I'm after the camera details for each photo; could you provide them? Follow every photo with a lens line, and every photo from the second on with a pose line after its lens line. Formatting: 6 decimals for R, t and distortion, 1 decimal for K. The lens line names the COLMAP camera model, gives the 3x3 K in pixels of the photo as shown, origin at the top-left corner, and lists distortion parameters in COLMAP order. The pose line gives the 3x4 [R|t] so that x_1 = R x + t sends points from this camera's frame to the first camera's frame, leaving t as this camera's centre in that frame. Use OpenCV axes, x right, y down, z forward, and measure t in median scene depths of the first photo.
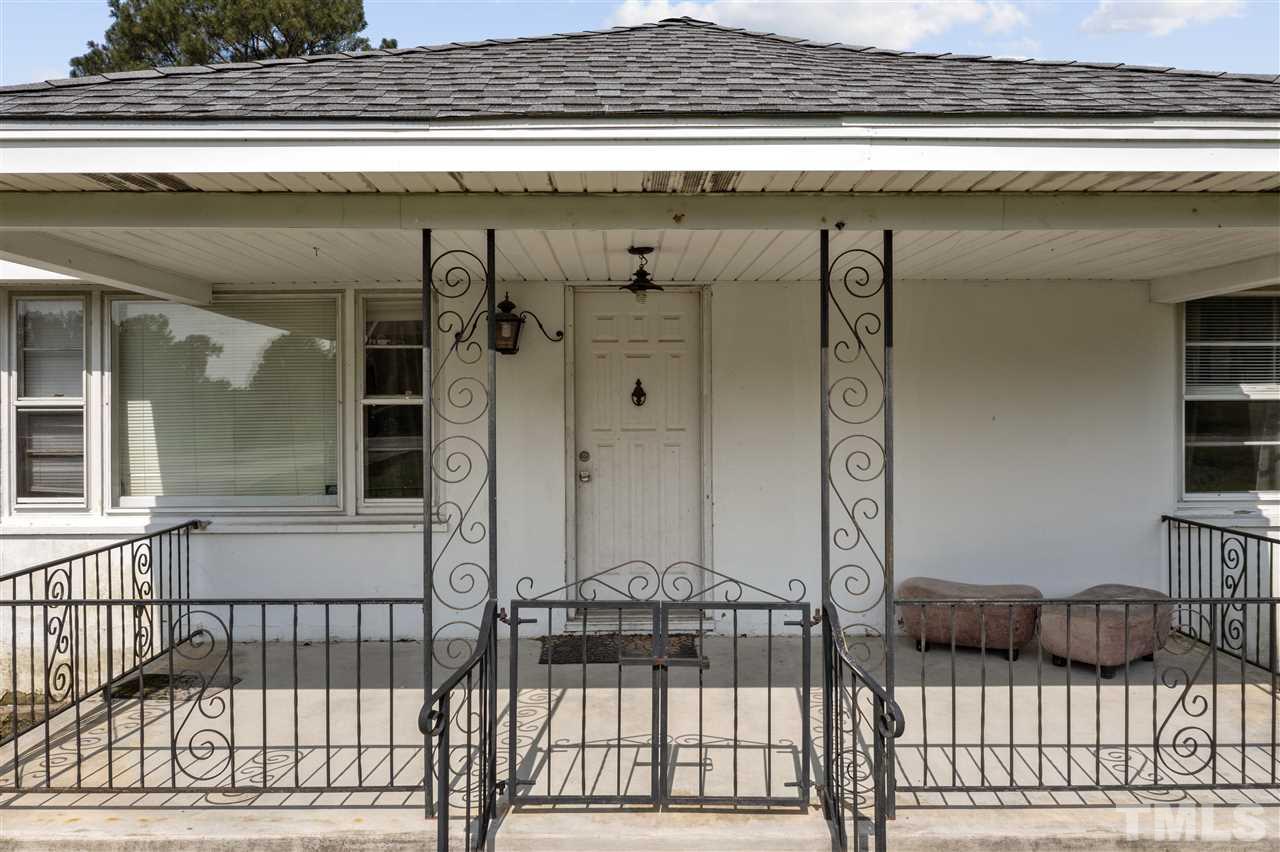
lens RADIAL K [[1028.3, 0, 640.6], [0, 1028.3, 409.9], [0, 0, 1]] dist [-0.009916, 0.004458]
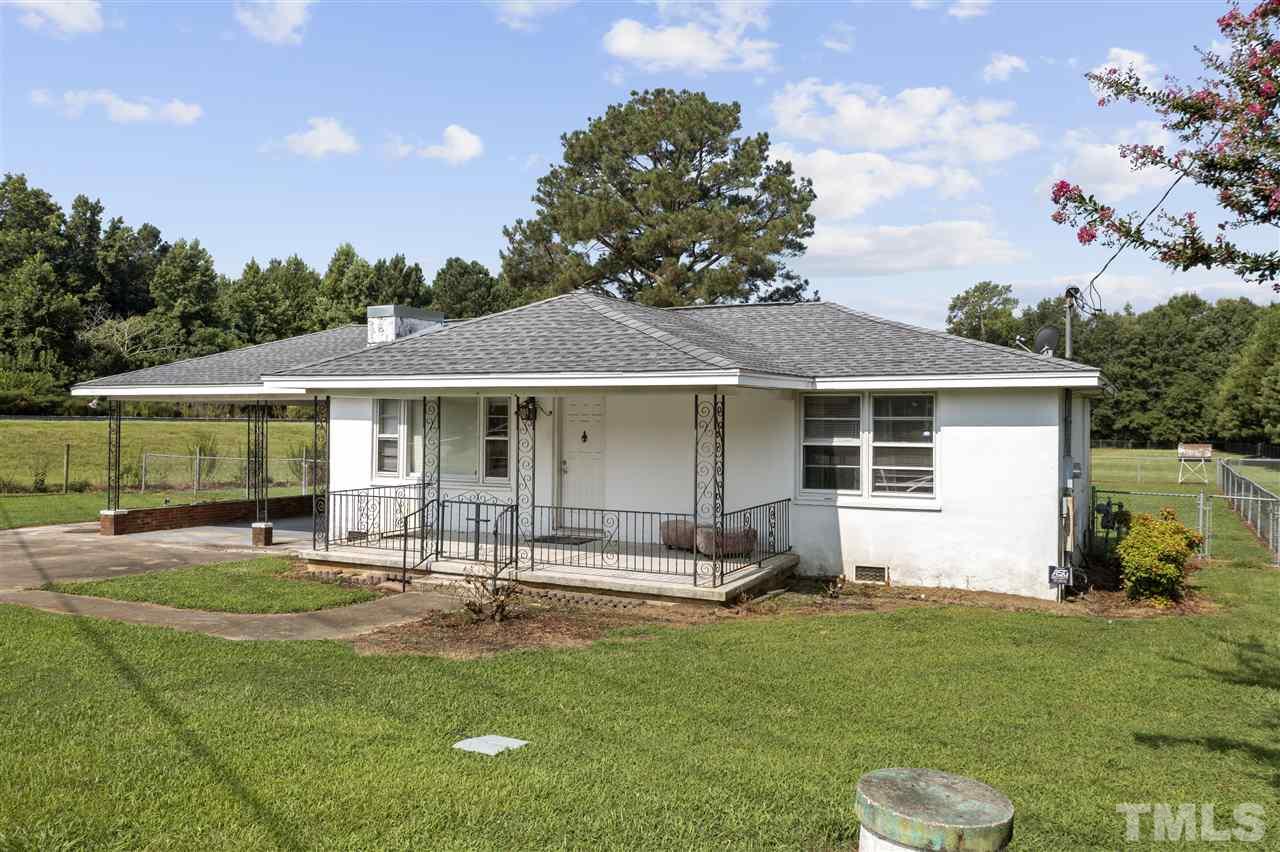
lens RADIAL K [[1024.6, 0, 639.3], [0, 1024.6, 418.5], [0, 0, 1]] dist [-0.003611, -0.015044]
pose [[0.889024, 0.010556, -0.457739, 1.230219], [-0.012485, 0.999921, -0.001189, -0.059236], [0.457690, 0.006772, 0.889086, -1.079562]]
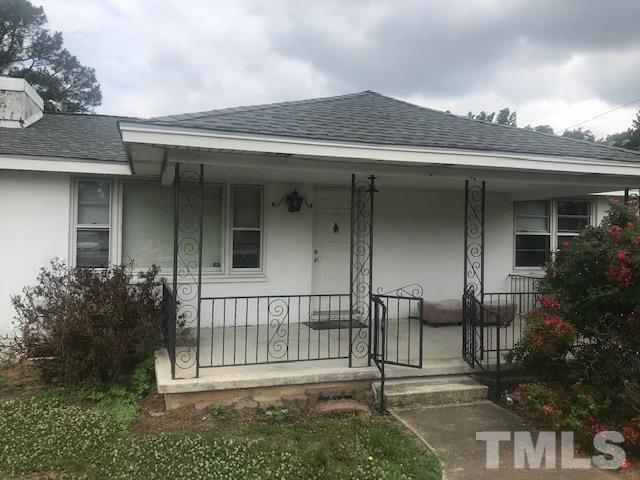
lens RADIAL K [[520.6, 0, 320.0], [0, 520.6, 240.0], [0, 0, 1]] dist [0.011416, -0.000397]
pose [[0.960255, 0.015407, 0.278699, -0.428631], [-0.016761, 0.999856, 0.002478, 0.011655], [-0.278621, -0.007051, 0.960375, -0.271035]]
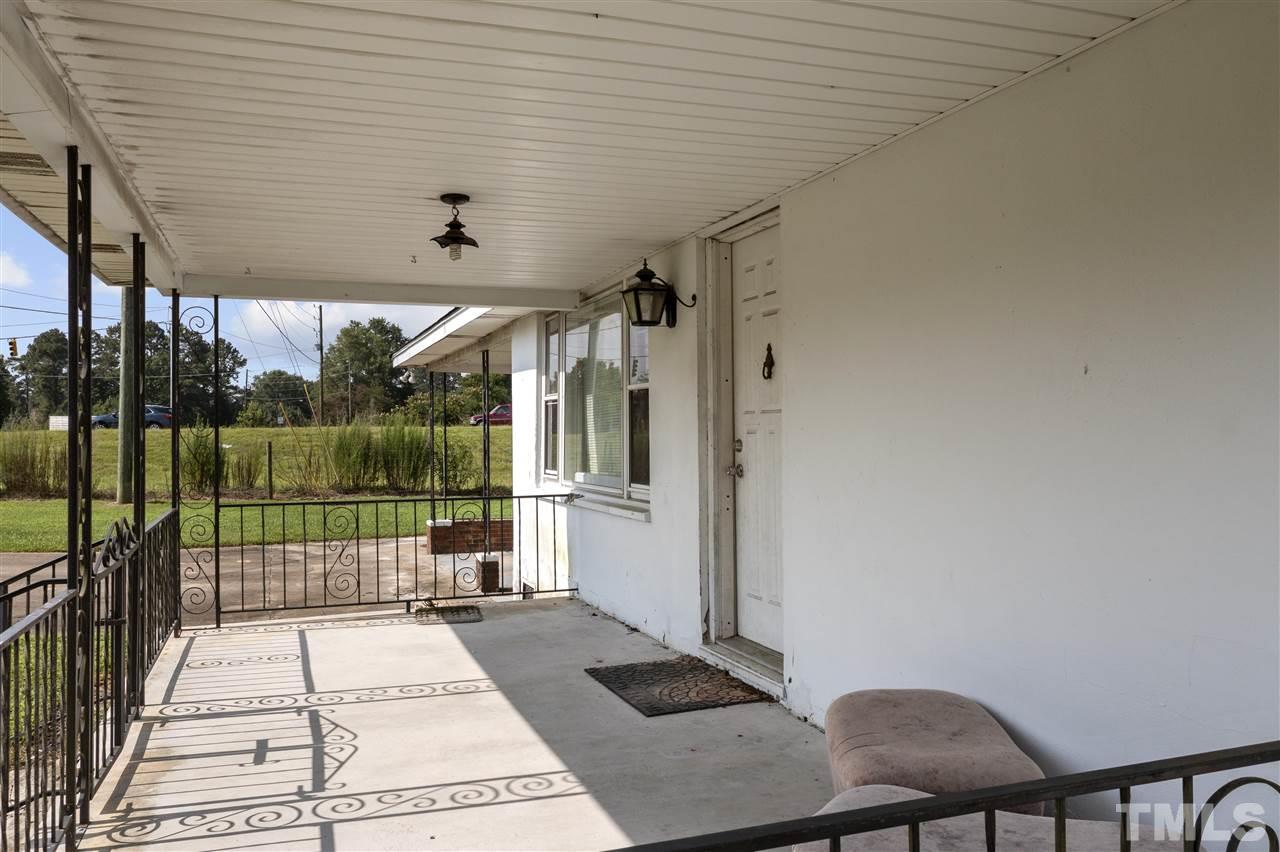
lens RADIAL K [[1028.3, 0, 640.6], [0, 1028.3, 409.9], [0, 0, 1]] dist [-0.009916, 0.004458]
pose [[0.317888, -0.017203, -0.947972, 0.699398], [0.000270, 0.999837, -0.018053, 0.032734], [0.948128, 0.005483, 0.317840, 0.692658]]
